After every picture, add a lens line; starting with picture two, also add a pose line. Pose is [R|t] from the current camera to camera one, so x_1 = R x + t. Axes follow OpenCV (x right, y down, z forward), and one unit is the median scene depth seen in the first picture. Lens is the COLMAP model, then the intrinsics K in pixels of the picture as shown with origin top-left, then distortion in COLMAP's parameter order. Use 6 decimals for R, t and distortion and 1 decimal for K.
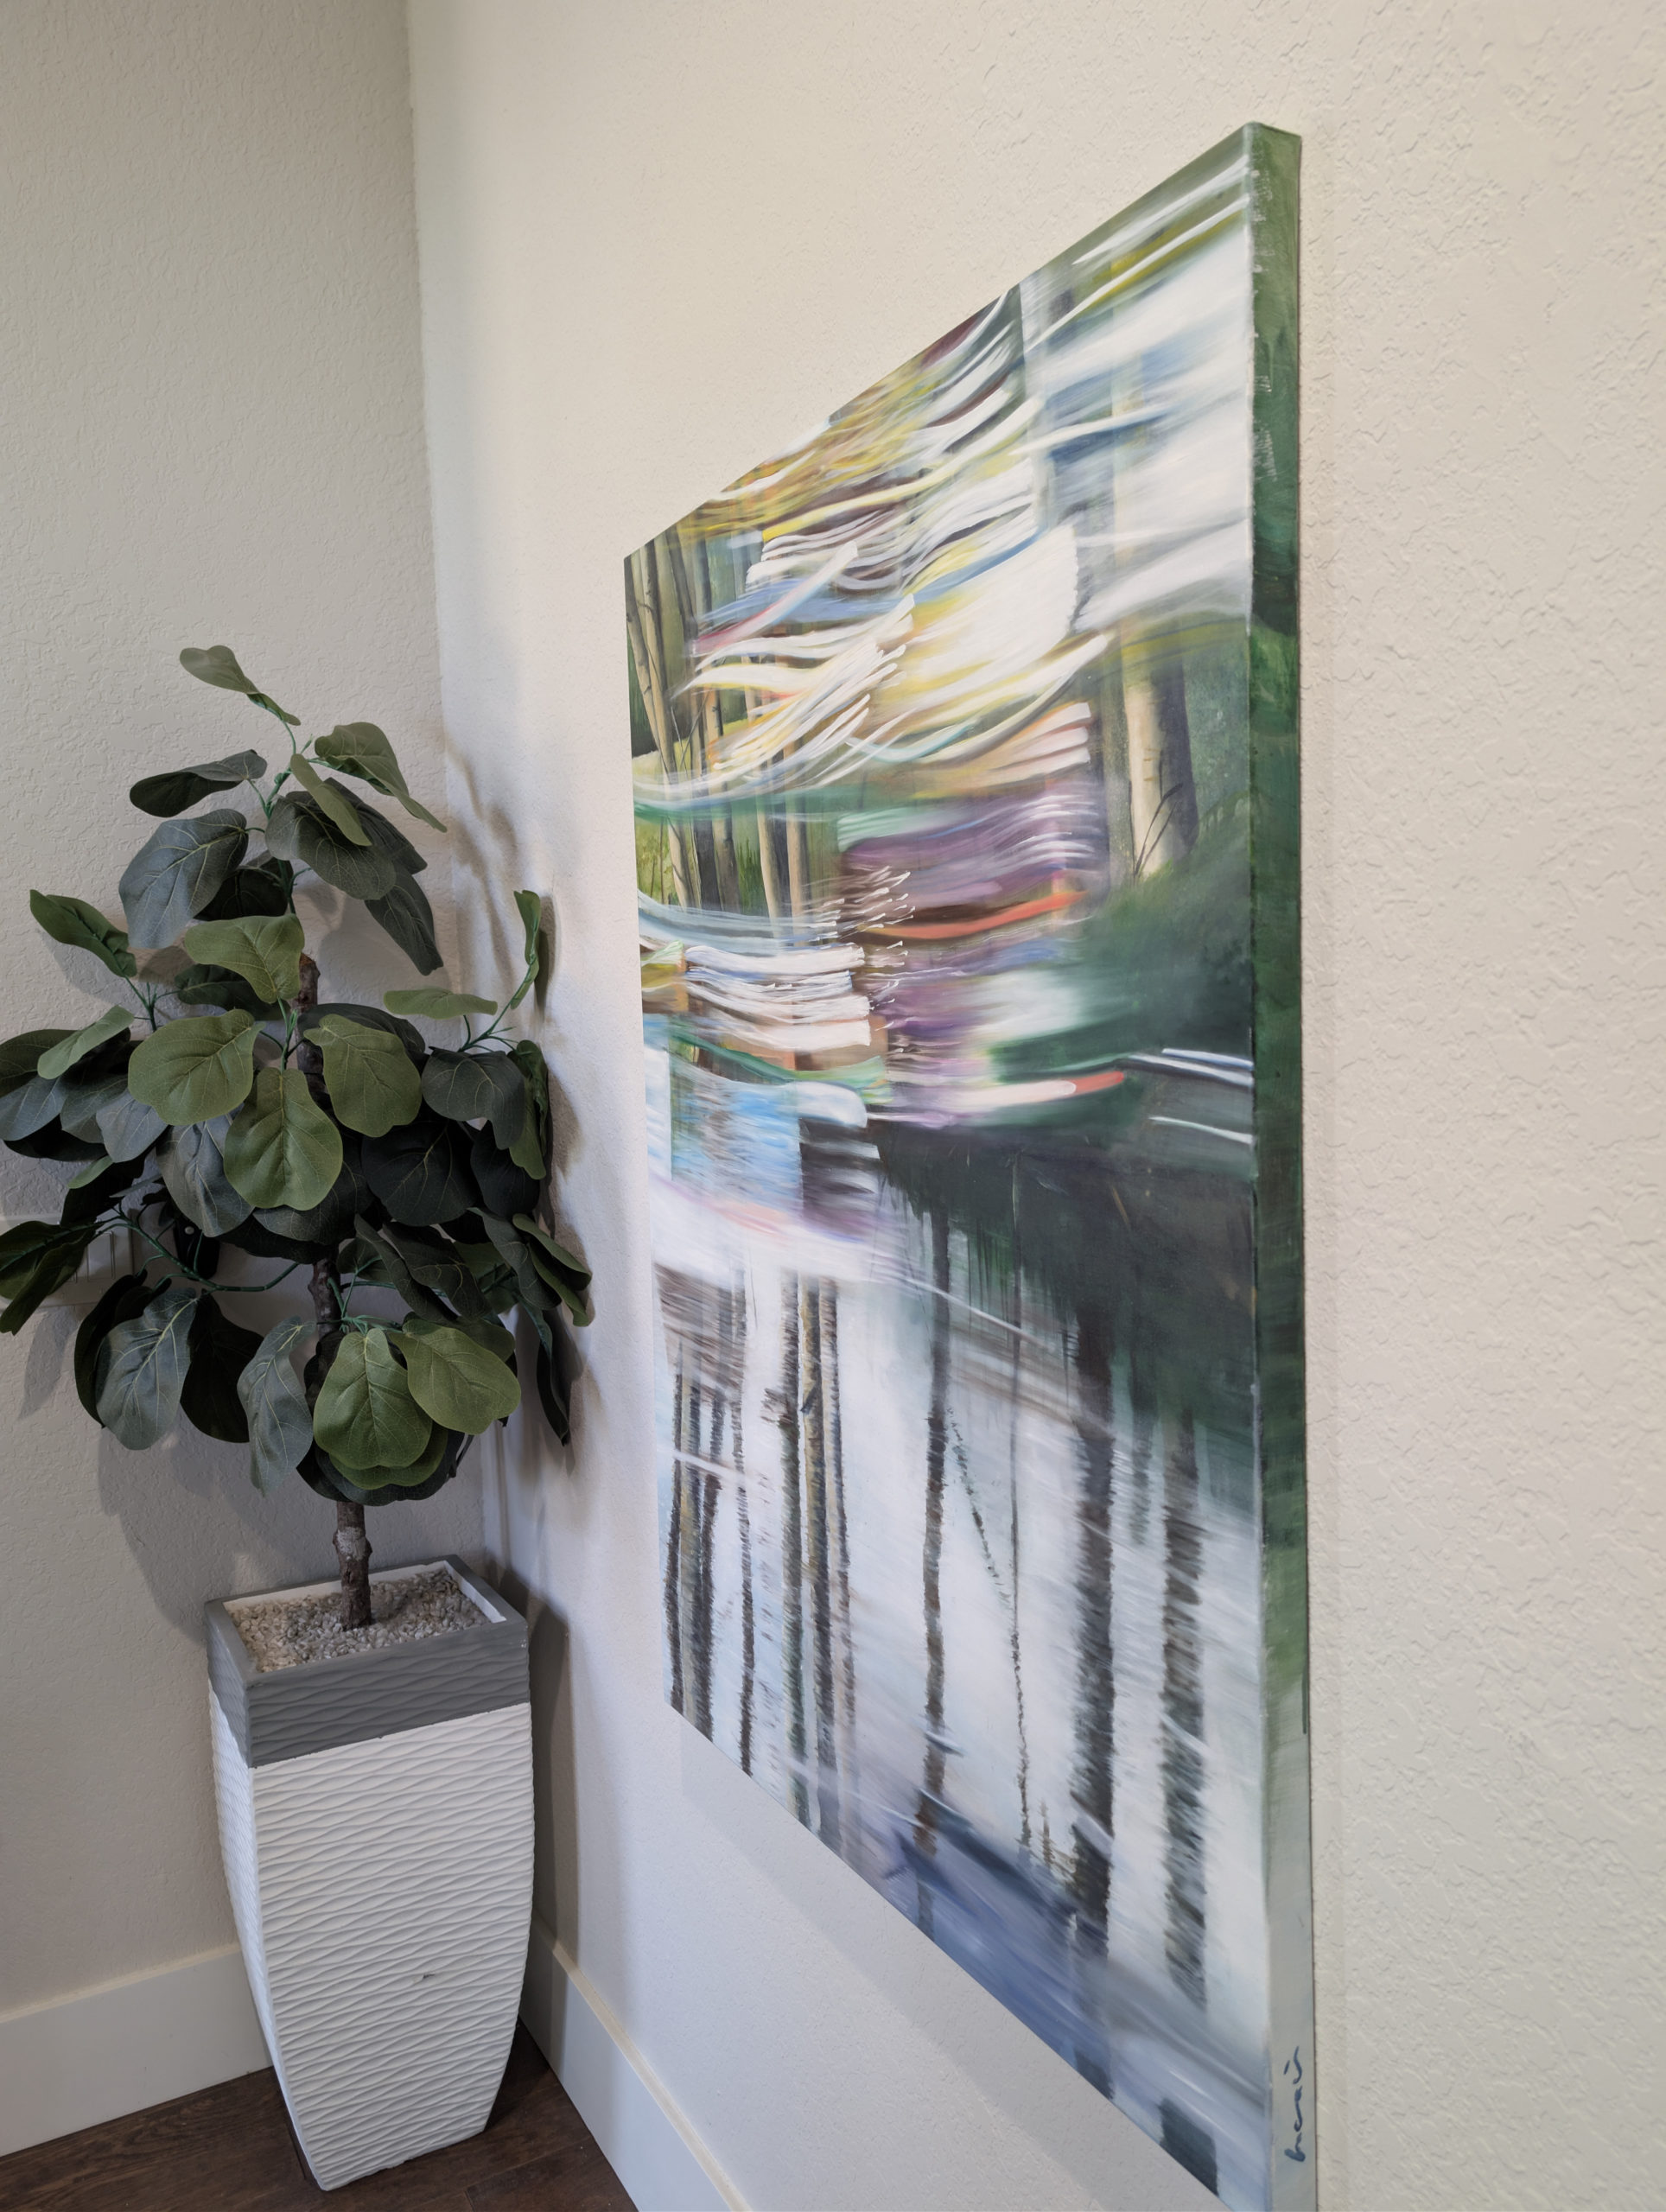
lens RADIAL K [[1594.9, 0, 833.0], [0, 1594.9, 1106.0], [0, 0, 1]] dist [0.008291, -0.006493]
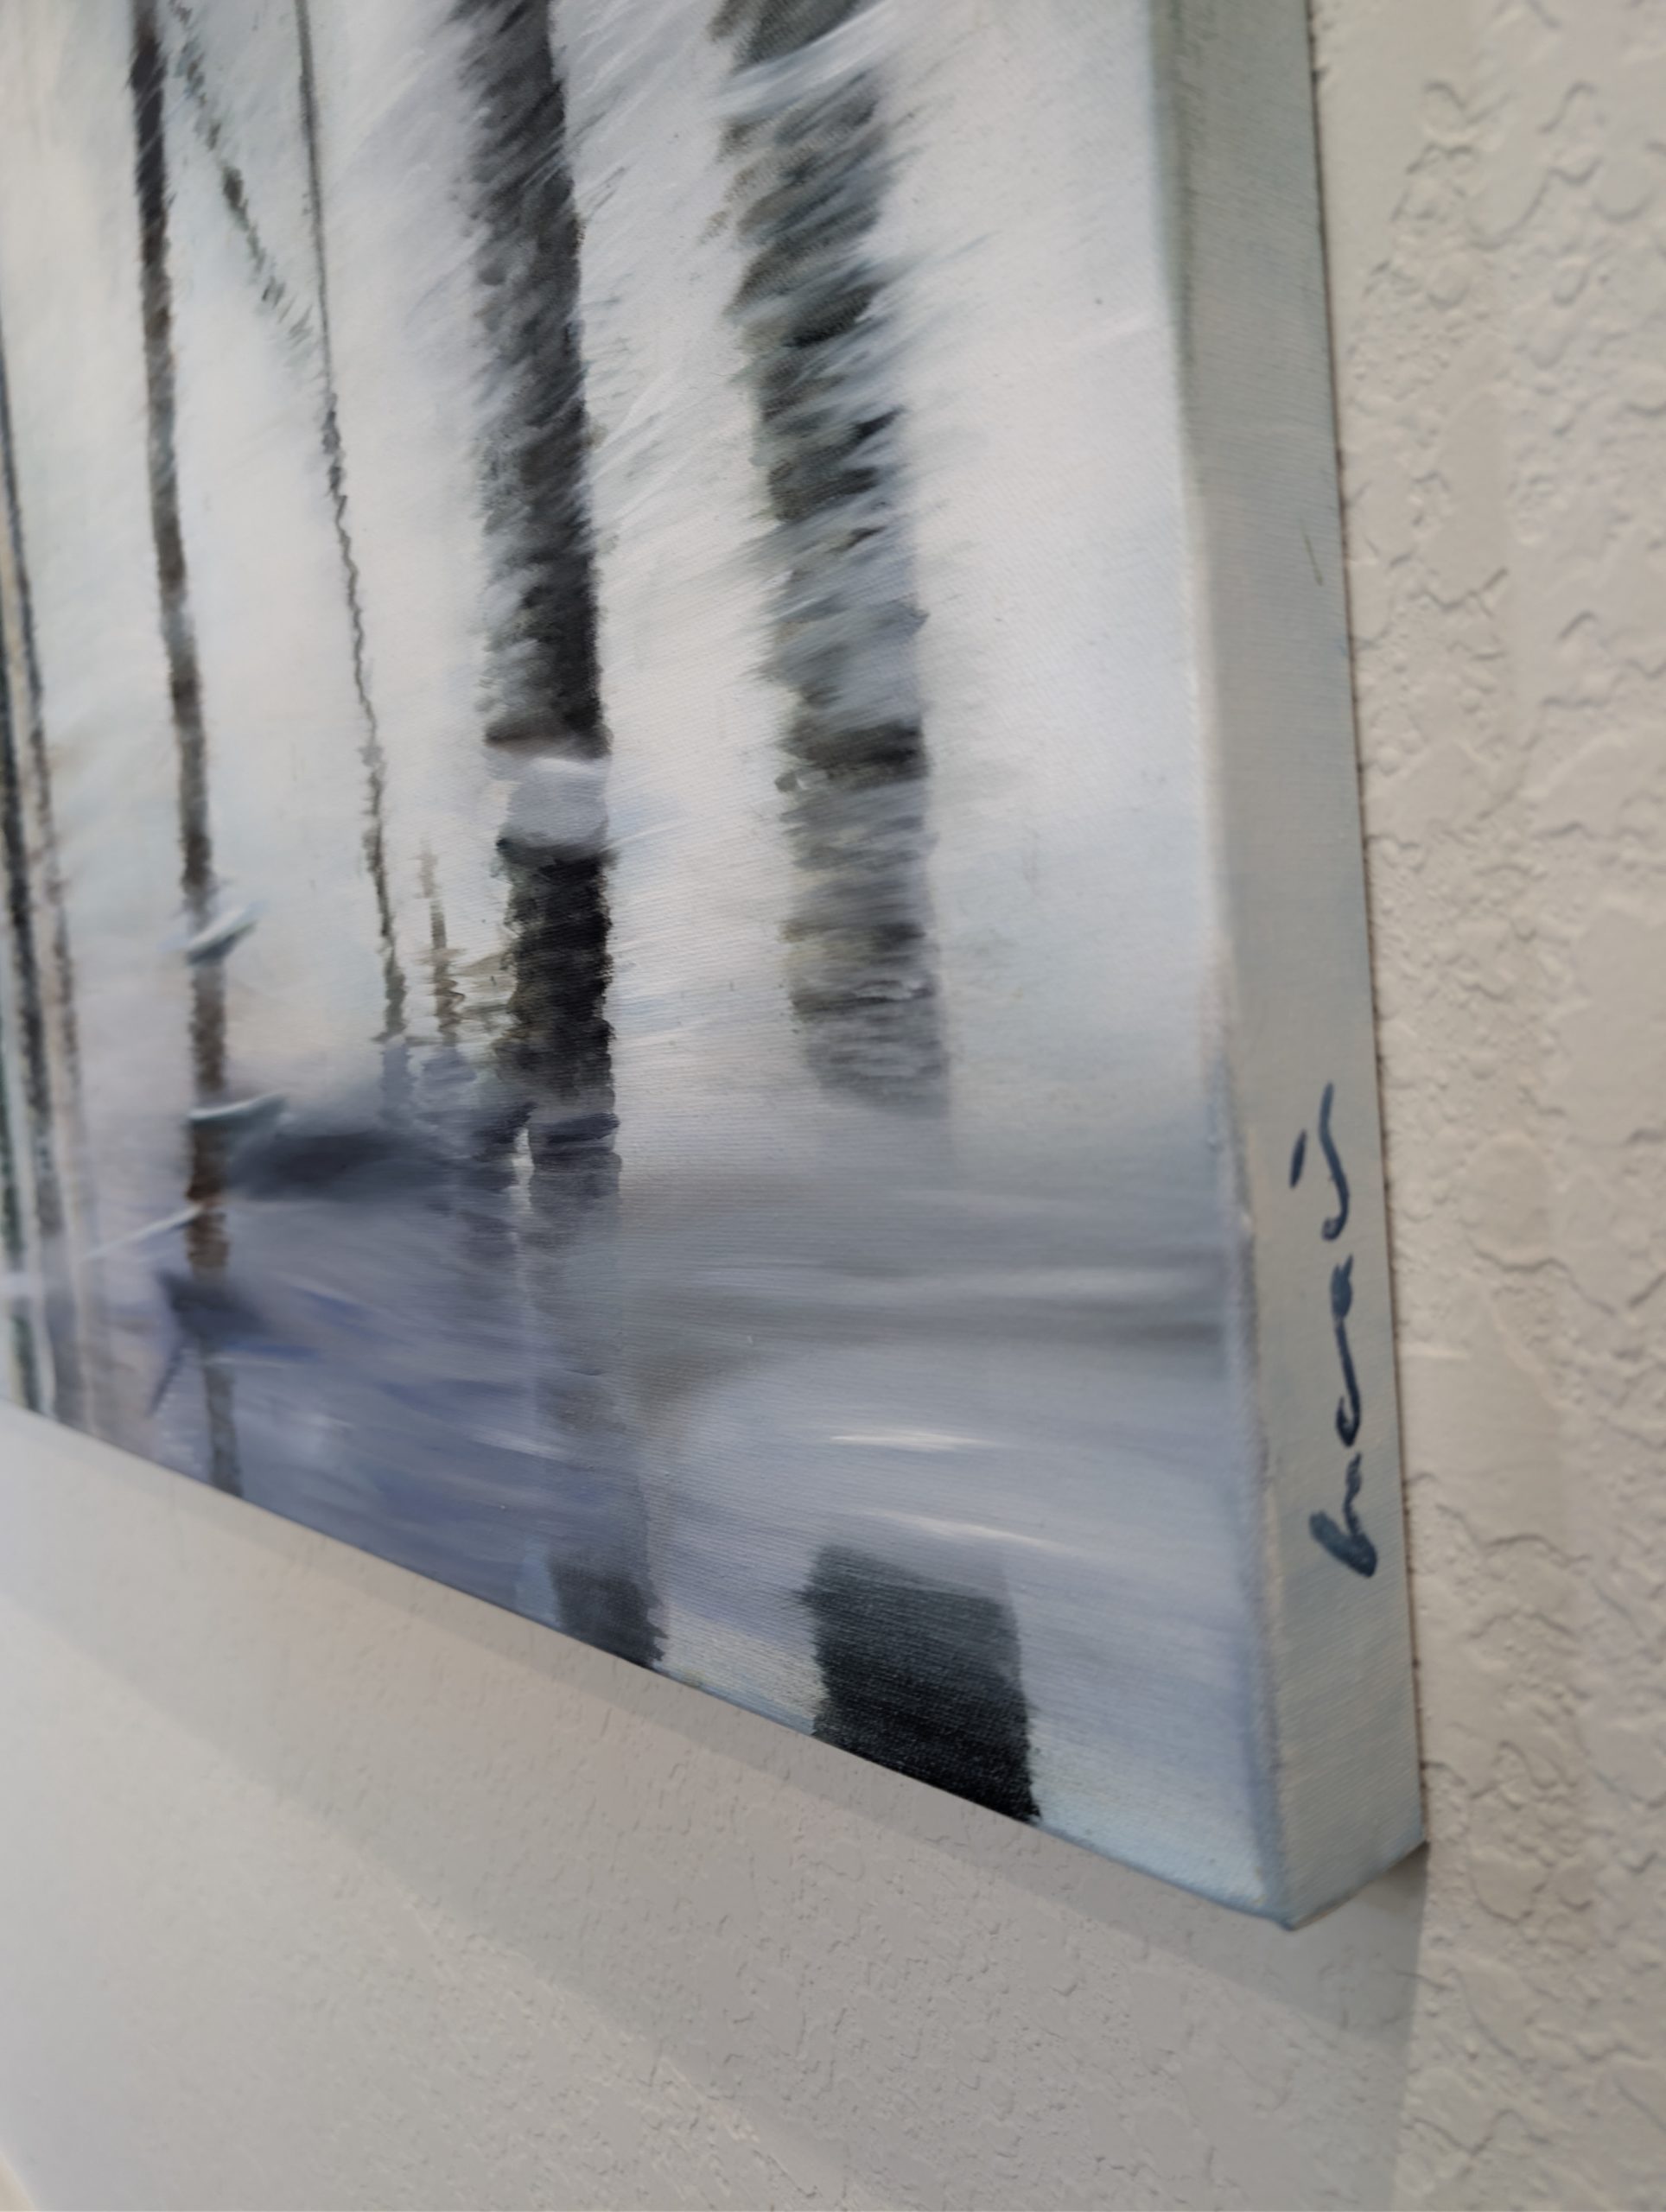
lens RADIAL K [[1620.6, 0, 833.0], [0, 1620.6, 1106.0], [0, 0, 1]] dist [-0.000507, -0.006659]
pose [[0.975279, -0.052643, 0.214617, 0.126091], [0.057868, 0.998159, -0.018136, 0.452498], [-0.213268, 0.030107, 0.976530, 0.594420]]
